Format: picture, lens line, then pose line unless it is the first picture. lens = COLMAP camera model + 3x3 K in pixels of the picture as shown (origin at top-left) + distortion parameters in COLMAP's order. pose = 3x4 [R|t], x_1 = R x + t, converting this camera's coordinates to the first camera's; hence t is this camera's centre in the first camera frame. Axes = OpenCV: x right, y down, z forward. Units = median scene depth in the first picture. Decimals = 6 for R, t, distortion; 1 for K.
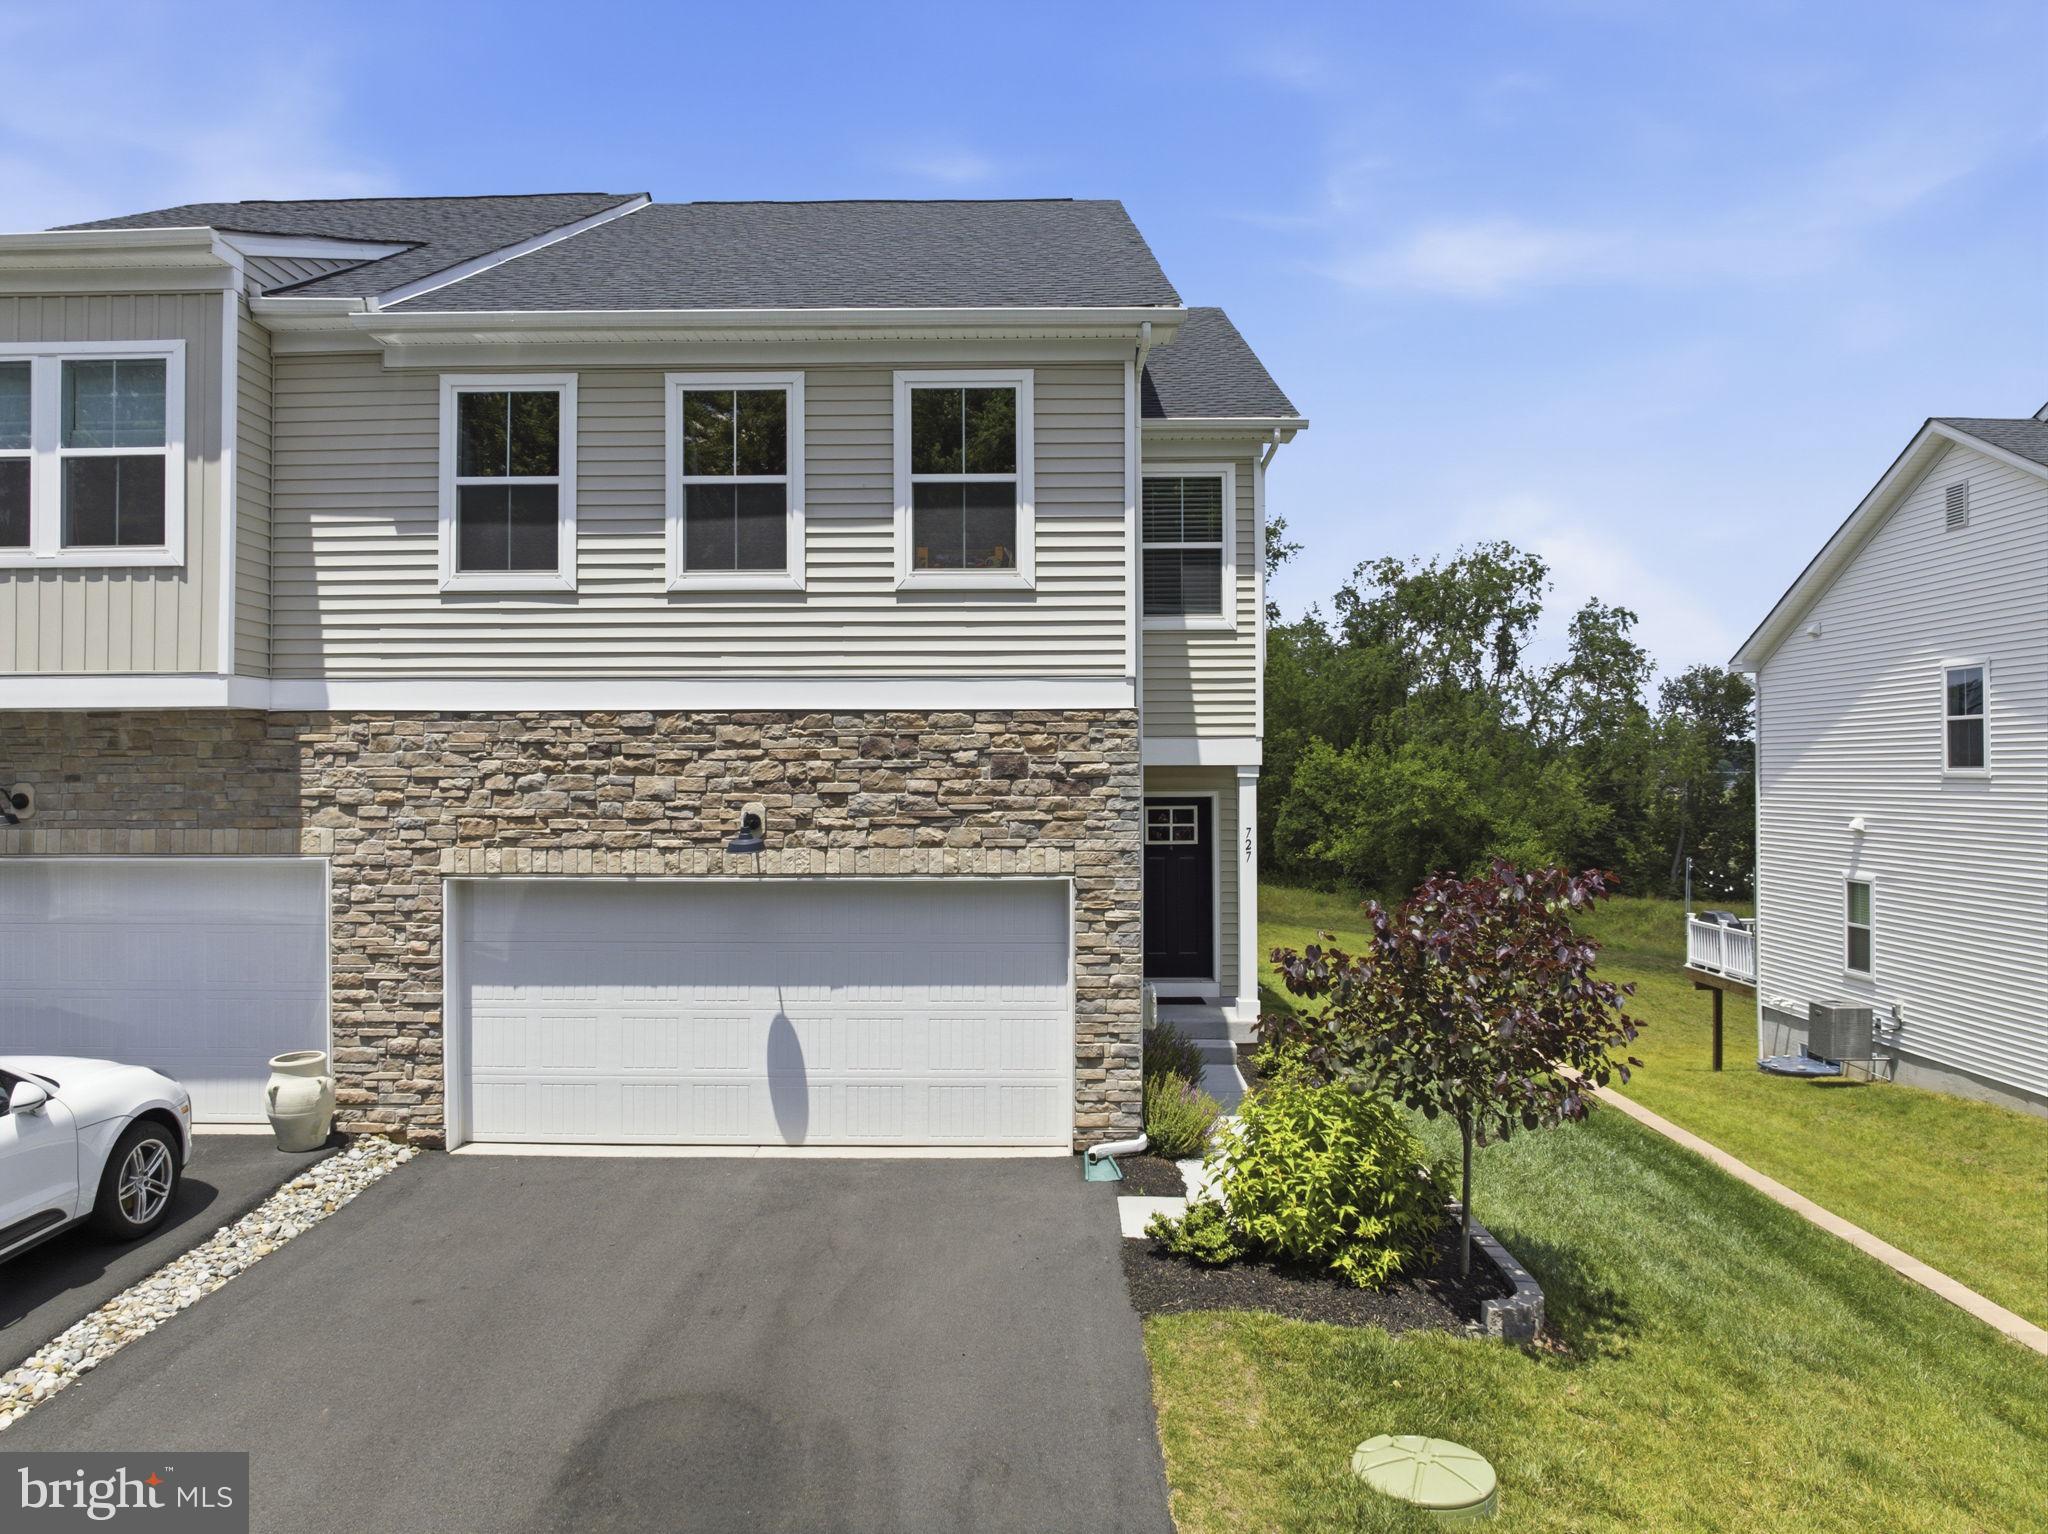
lens RADIAL K [[1448.3, 0, 1017.8], [0, 1448.3, 766.1], [0, 0, 1]] dist [-0.049709, 0.012944]
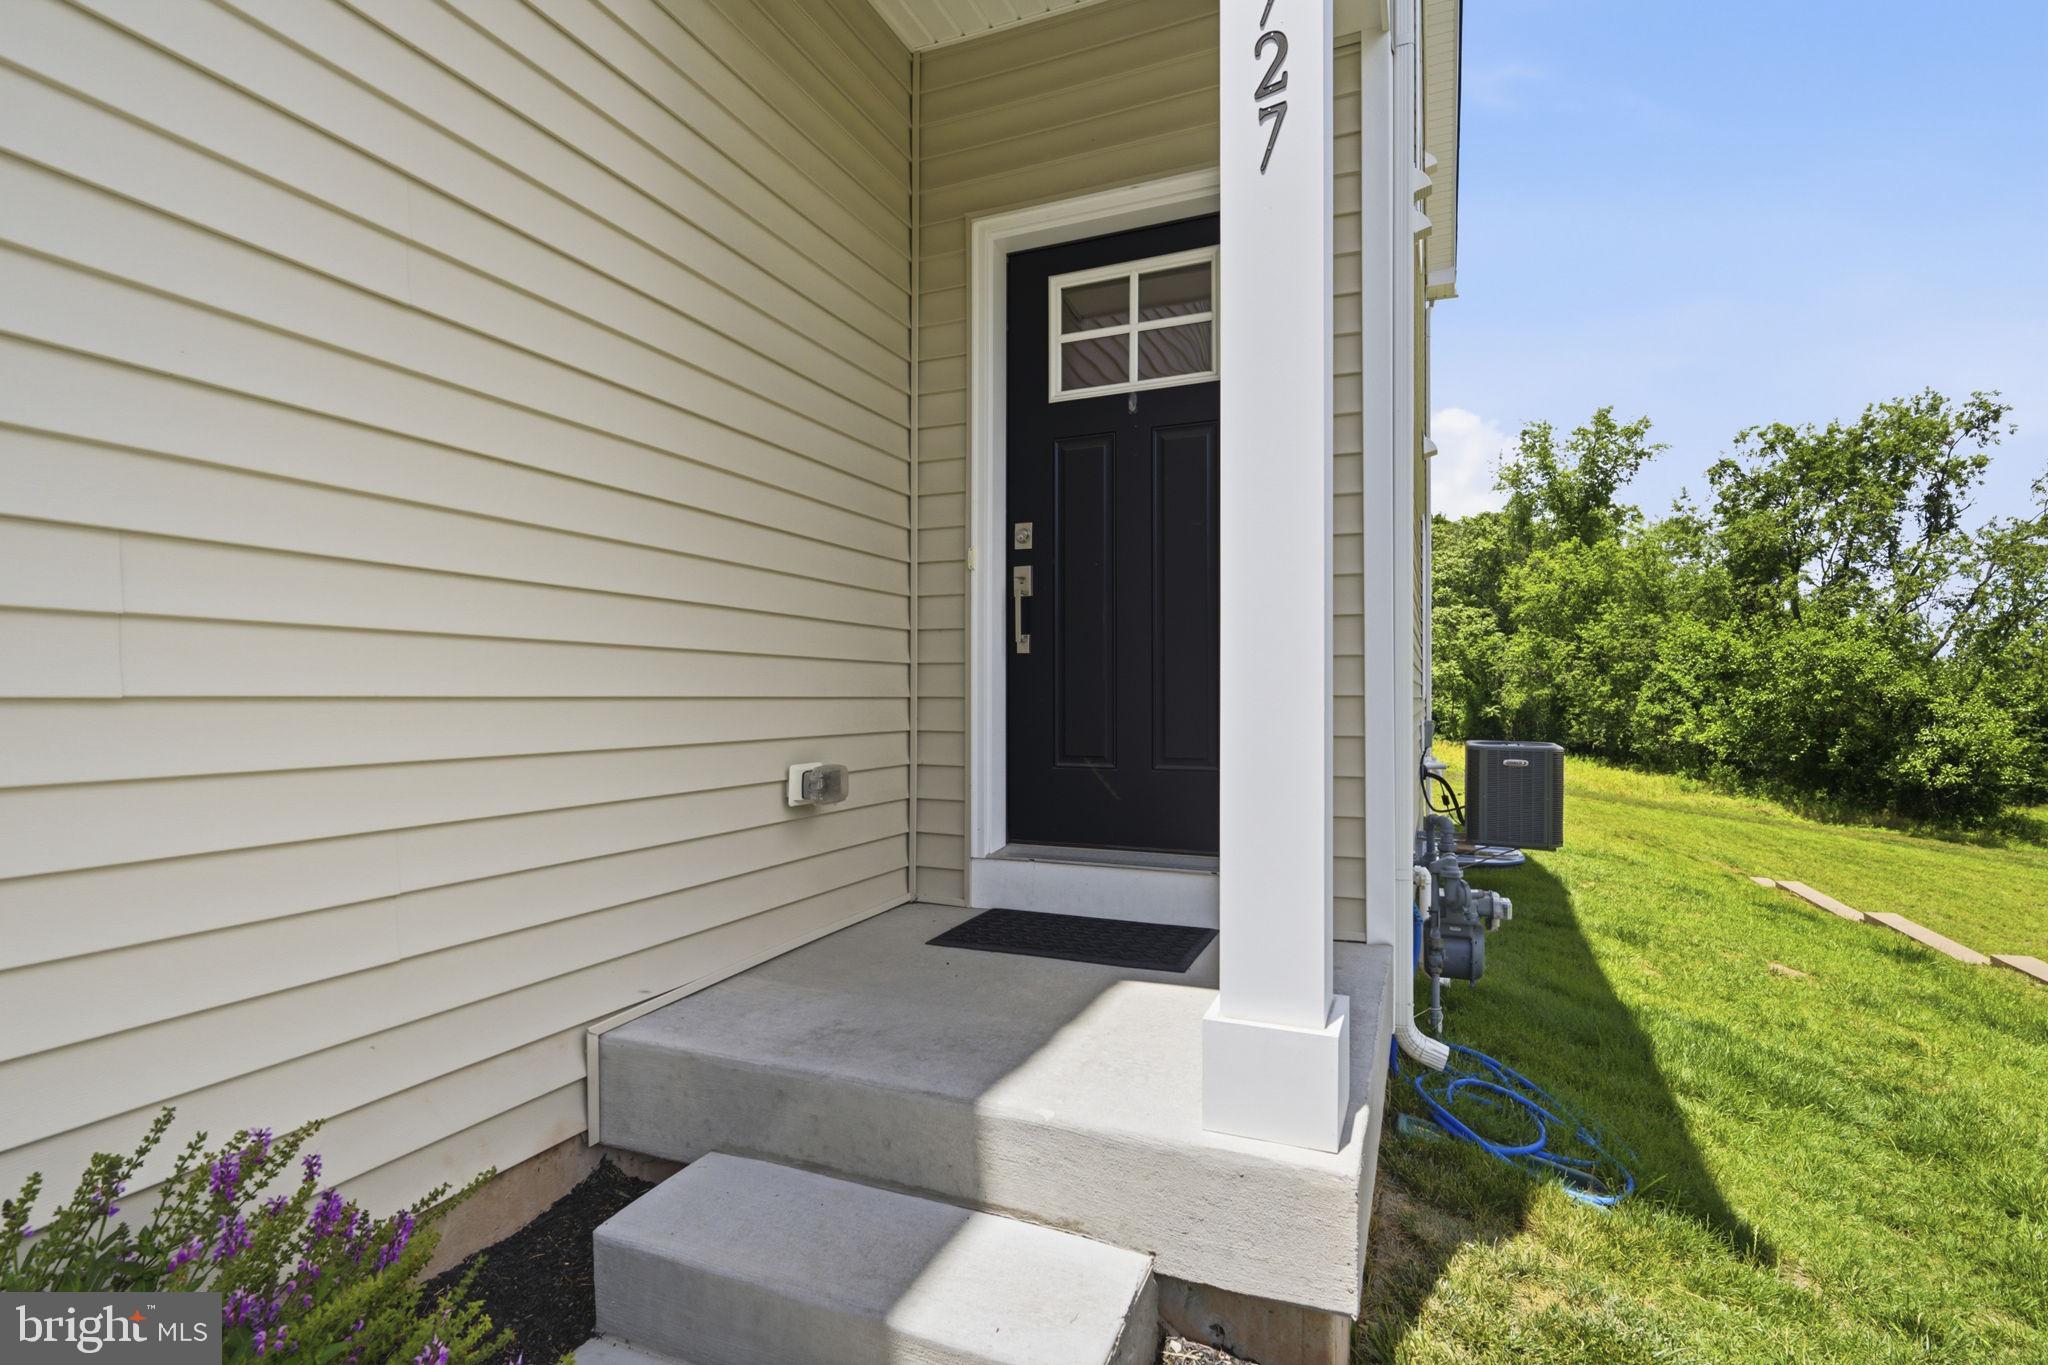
lens RADIAL K [[980.6, 0, 1020.7], [0, 980.6, 694.0], [0, 0, 1]] dist [-0.000754, -0.002978]
pose [[0.925443, 0.005586, -0.378845, 0.229974], [-0.005585, 0.999984, 0.001101, 0.164203], [0.378845, 0.001098, 0.925460, 1.162238]]
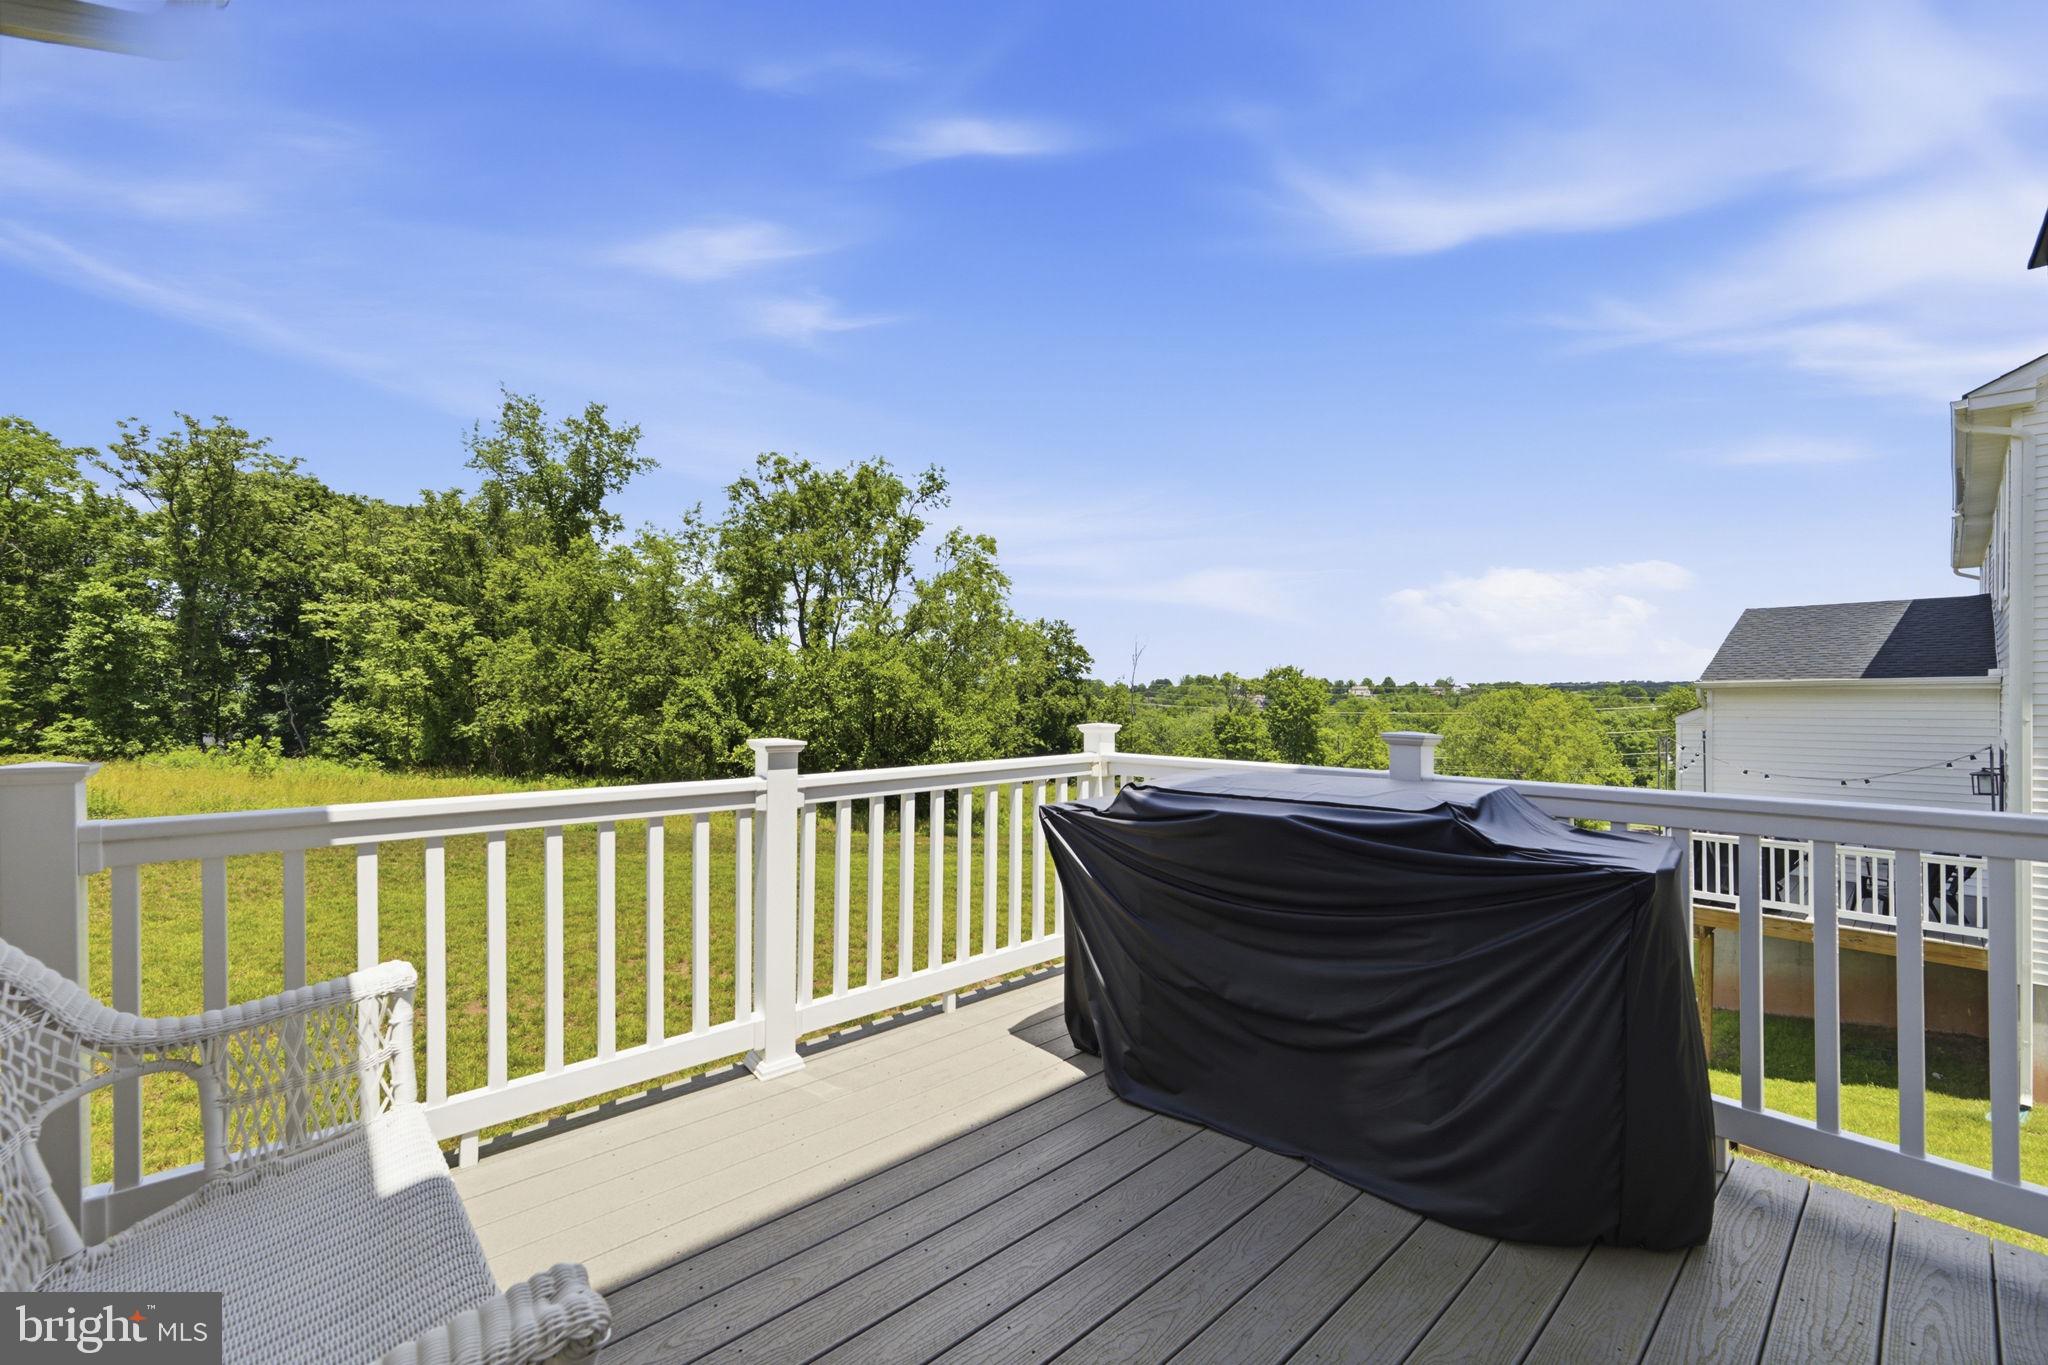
lens RADIAL K [[837.6, 0, 1039.1], [0, 837.6, 707.7], [0, 0, 1]] dist [-0.007216, -0.000016]
pose [[0.740048, -0.001532, 0.672553, -0.009772], [-0.000929, 0.999994, 0.003300, 0.137258], [-0.672554, -0.003067, 0.740042, 2.319683]]
